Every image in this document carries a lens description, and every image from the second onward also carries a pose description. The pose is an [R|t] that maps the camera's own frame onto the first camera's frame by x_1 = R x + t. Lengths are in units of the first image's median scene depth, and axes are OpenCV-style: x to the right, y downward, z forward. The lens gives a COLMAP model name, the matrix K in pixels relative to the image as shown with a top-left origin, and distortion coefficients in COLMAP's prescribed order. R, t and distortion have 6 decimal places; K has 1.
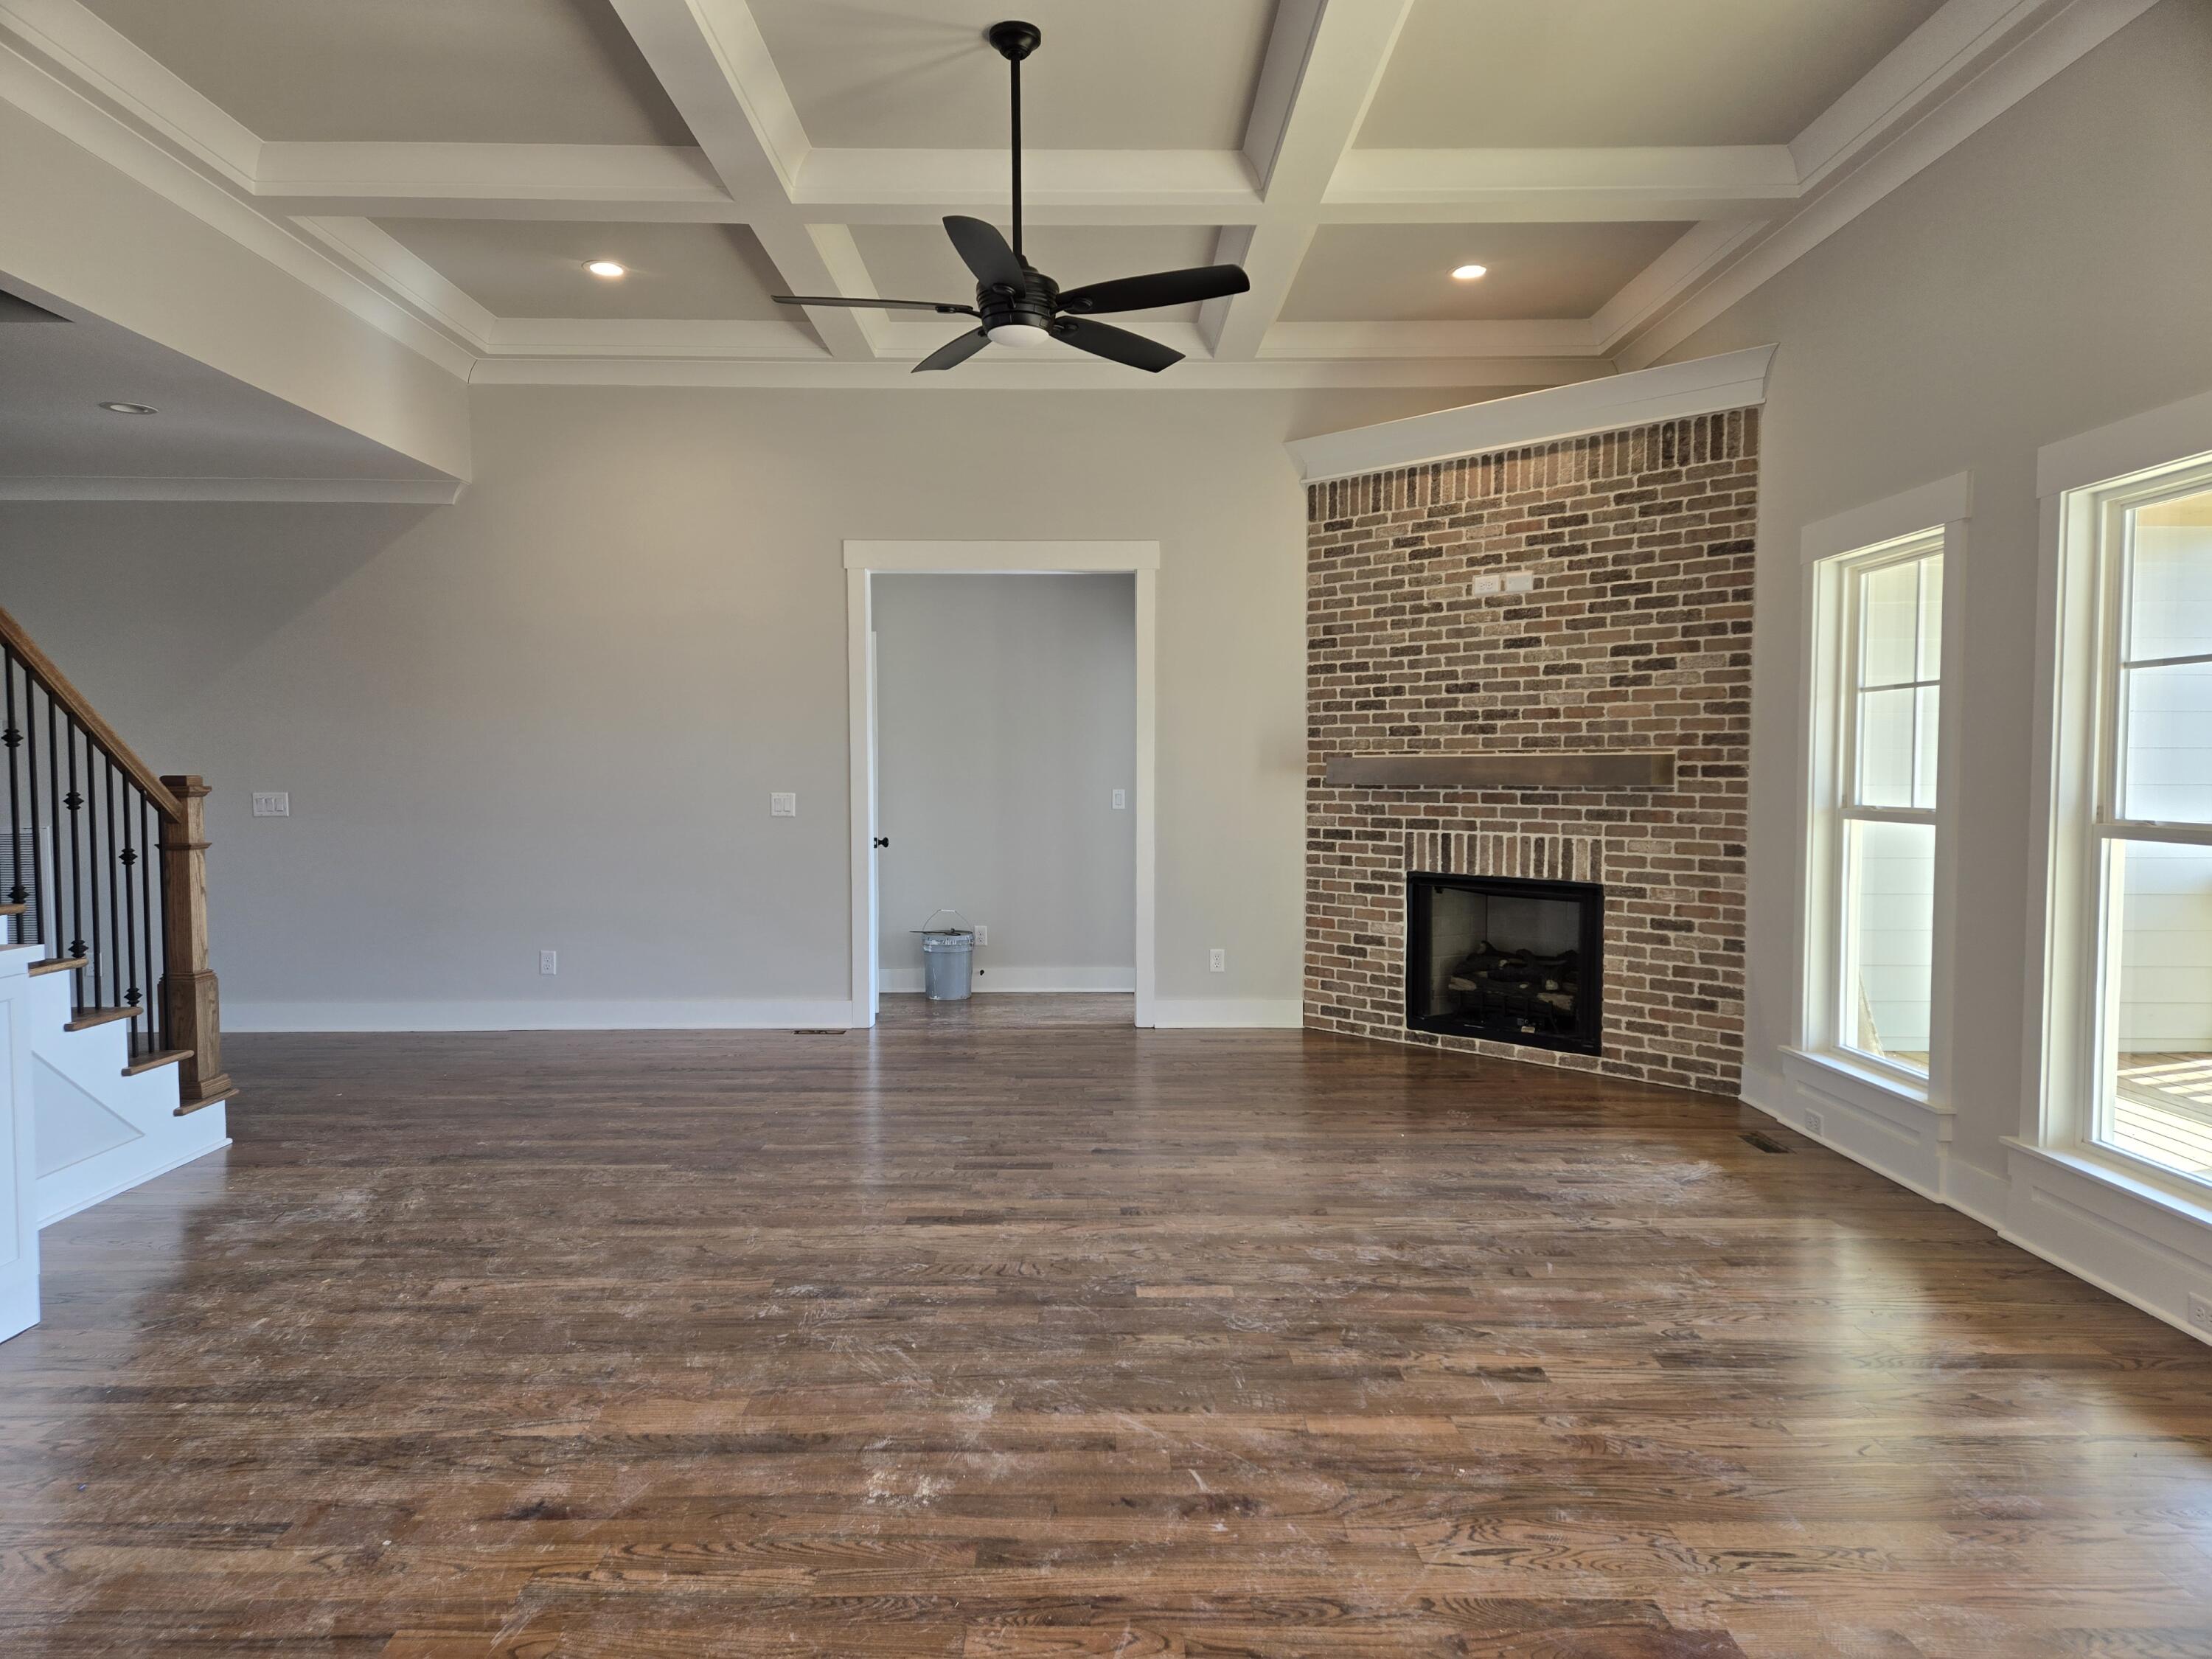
lens RADIAL K [[1451.2, 0, 1095.4], [0, 1451.2, 846.5], [0, 0, 1]] dist [0.097073, -0.079922]
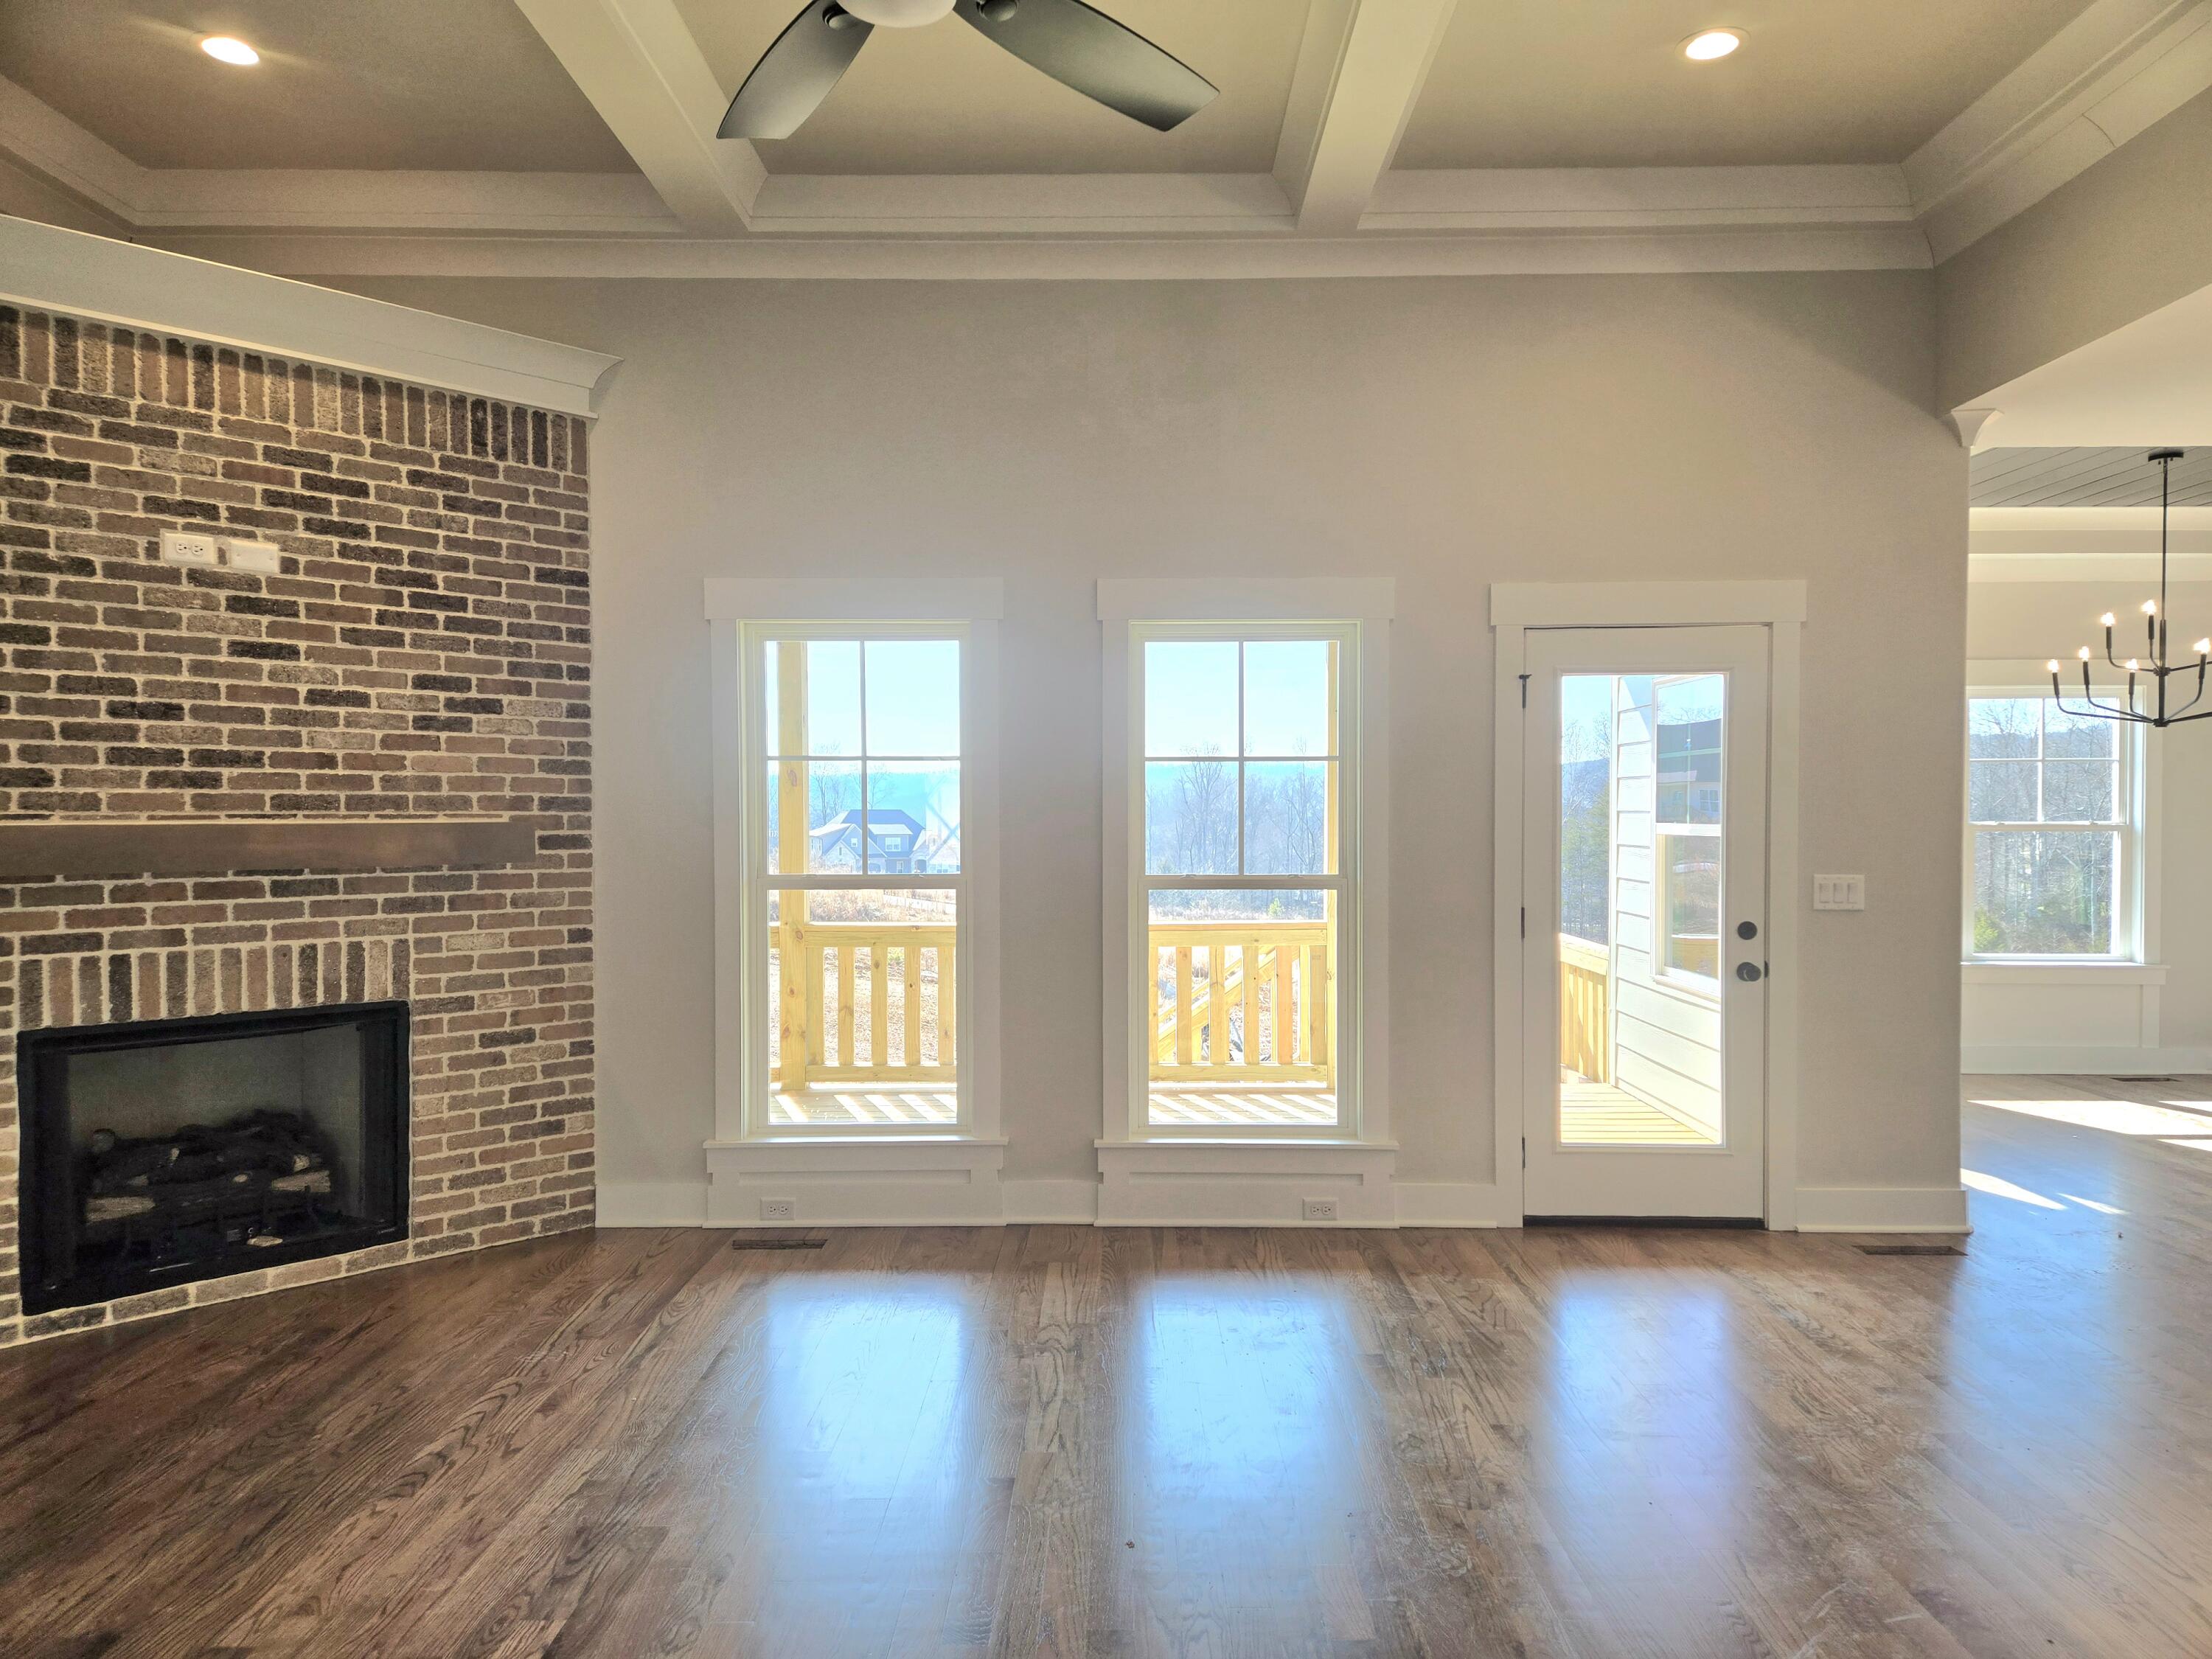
lens RADIAL K [[1451.2, 0, 1095.4], [0, 1451.2, 846.5], [0, 0, 1]] dist [0.097073, -0.079922]
pose [[0.030946, -0.023471, 0.999245, -0.361951], [0.056905, 0.998144, 0.021683, -0.045267], [-0.997900, 0.056191, 0.032224, 0.614673]]
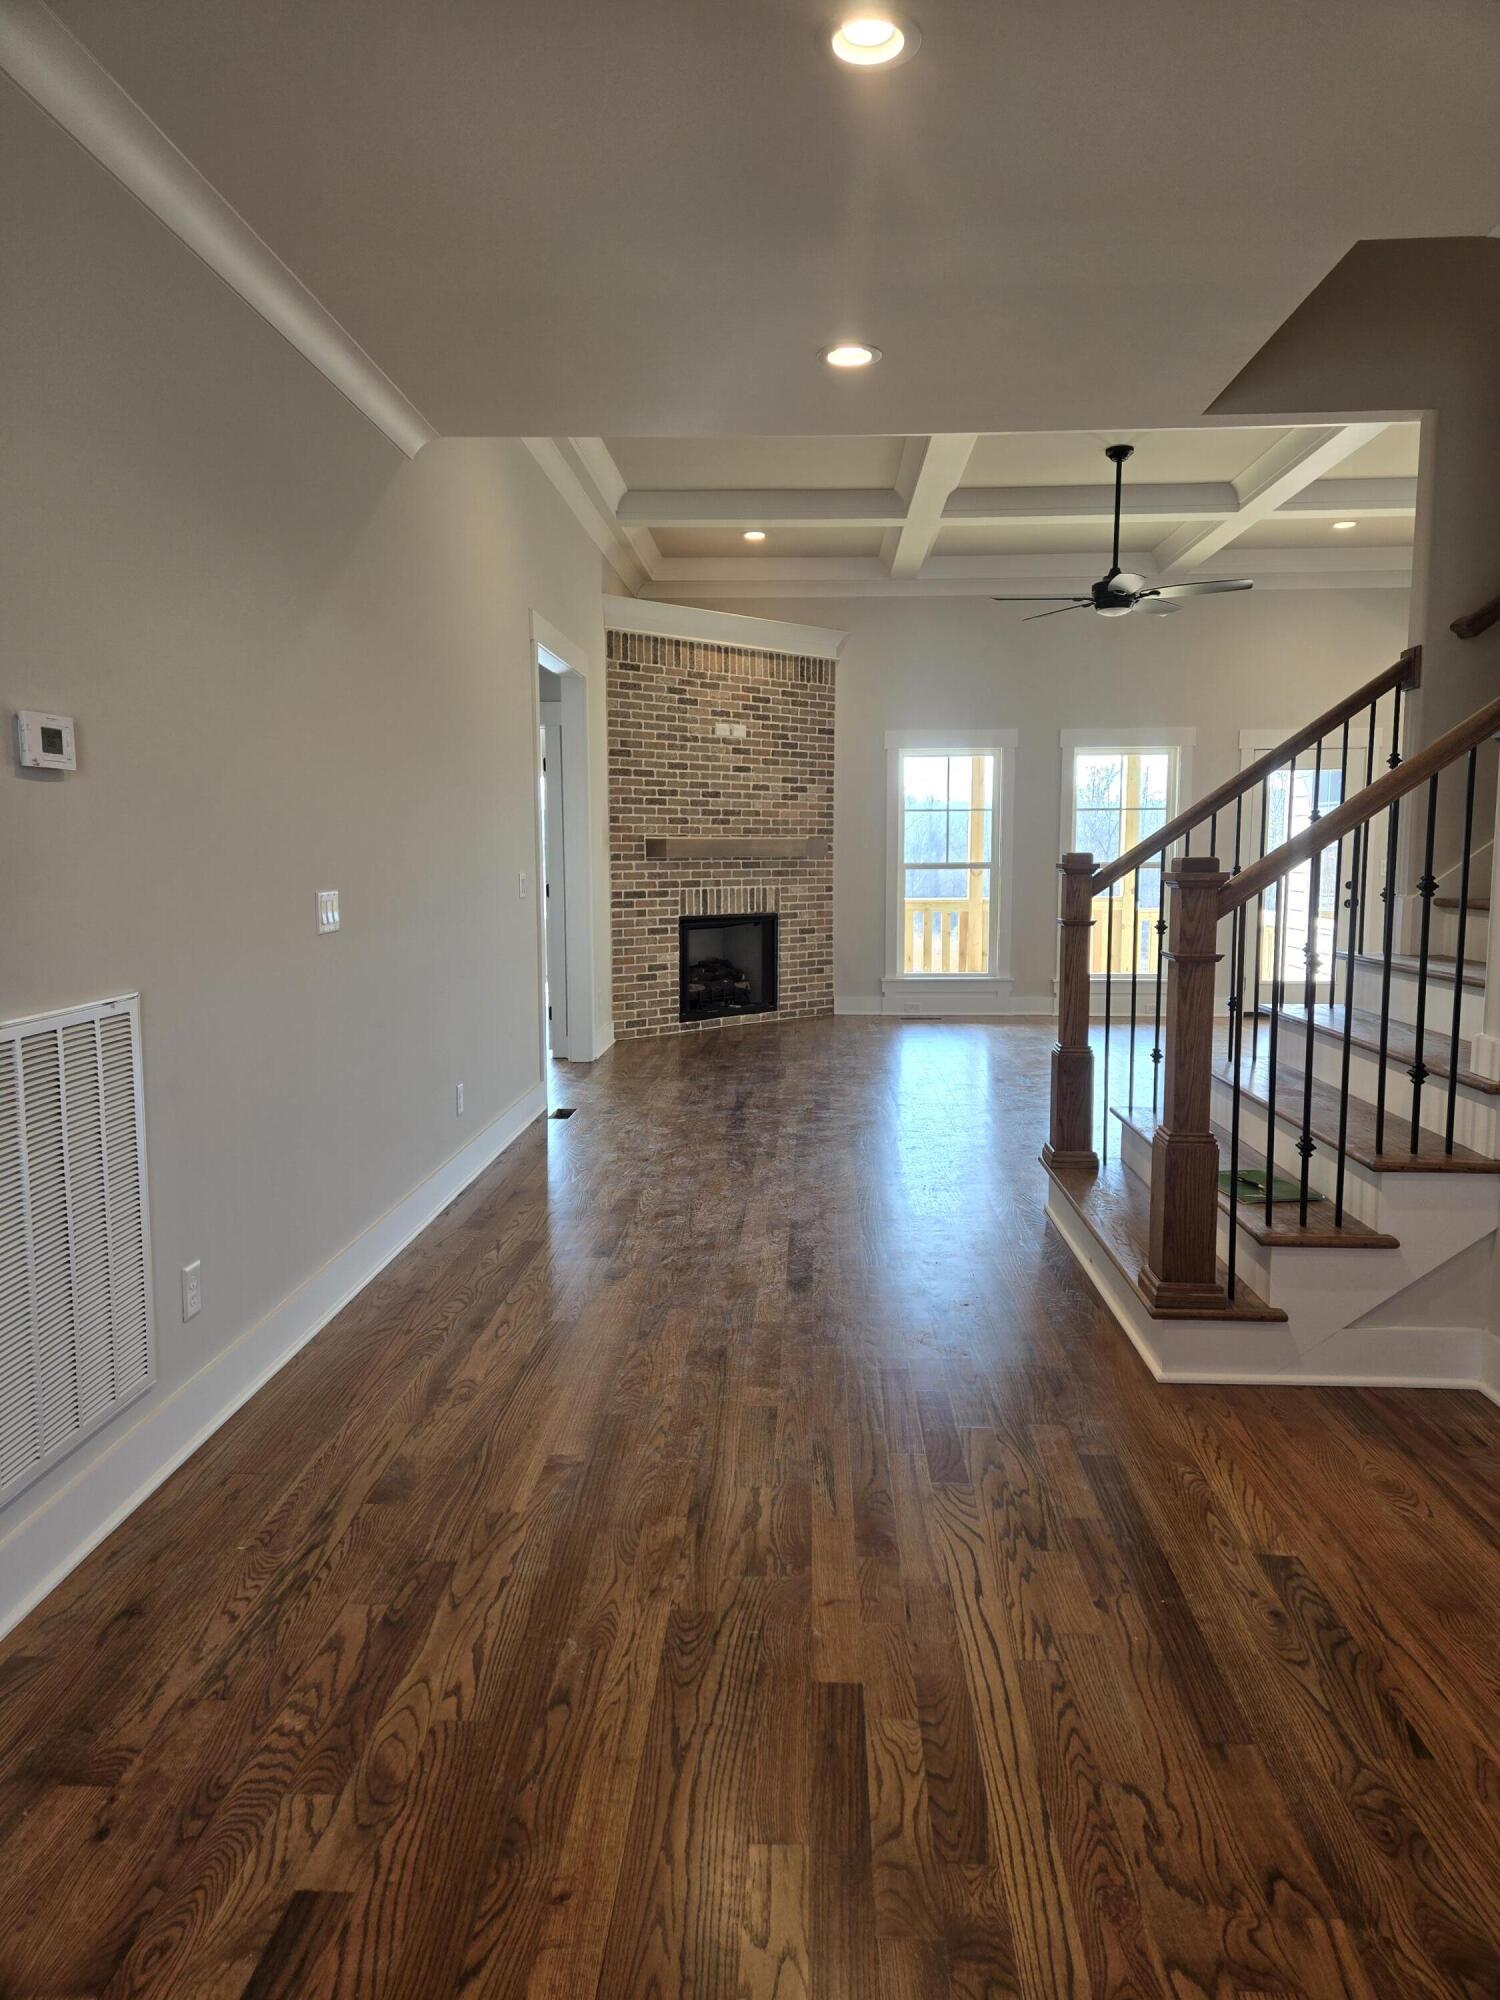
lens RADIAL K [[1312.1, 0, 763.3], [0, 1312.1, 995.7], [0, 0, 1]] dist [0.097073, -0.079922]
pose [[0.047645, -0.111895, 0.992577, -1.196491], [0.057947, 0.992342, 0.109087, -0.047103], [-0.997182, 0.052319, 0.053764, 0.911564]]
